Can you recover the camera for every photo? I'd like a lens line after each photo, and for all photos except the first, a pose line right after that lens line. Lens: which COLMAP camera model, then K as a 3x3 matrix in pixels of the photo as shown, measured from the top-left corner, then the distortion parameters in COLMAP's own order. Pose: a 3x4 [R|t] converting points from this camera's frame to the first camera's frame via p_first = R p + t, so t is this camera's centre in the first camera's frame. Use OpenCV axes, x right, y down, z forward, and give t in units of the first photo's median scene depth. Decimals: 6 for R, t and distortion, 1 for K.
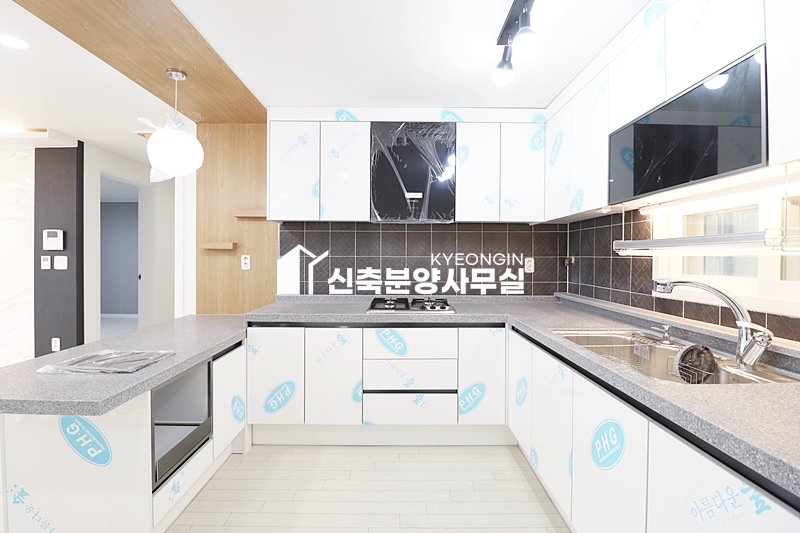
lens RADIAL K [[371.6, 0, 397.2], [0, 371.6, 260.6], [0, 0, 1]] dist [-0.010377, -0.005521]
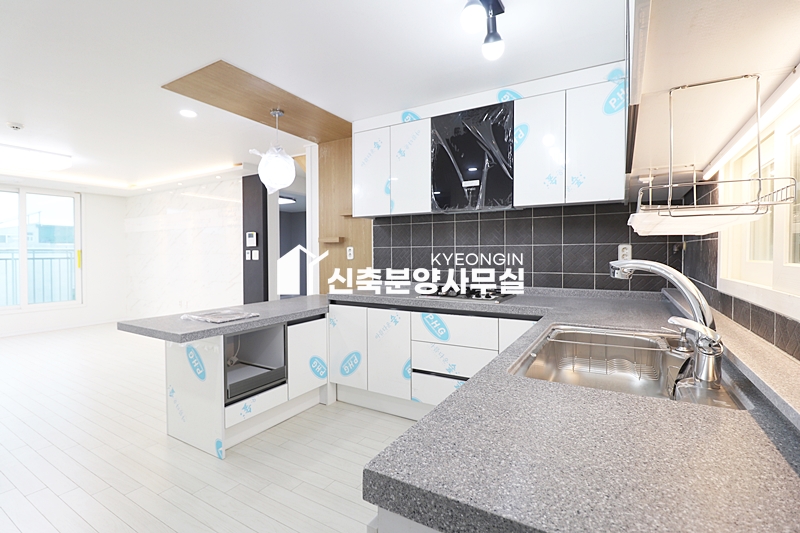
lens RADIAL K [[371.6, 0, 391.6], [0, 371.6, 260.9], [0, 0, 1]] dist [-0.010377, -0.005521]
pose [[0.857592, 0.001861, -0.514328, 0.375193], [0.004481, 0.999928, 0.011089, 0.019226], [0.514312, -0.011814, 0.857522, 0.037123]]
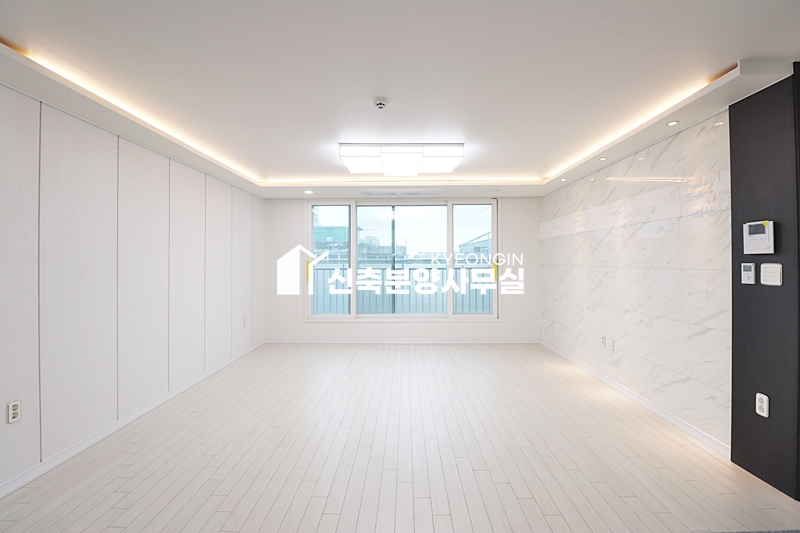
lens RADIAL K [[371.6, 0, 400.5], [0, 371.6, 260.0], [0, 0, 1]] dist [-0.010377, -0.005521]
pose [[-0.006895, -0.009933, -0.999927, -0.393434], [-0.001902, 0.999949, -0.009920, -0.014523], [0.999974, 0.001833, -0.006914, 0.502277]]
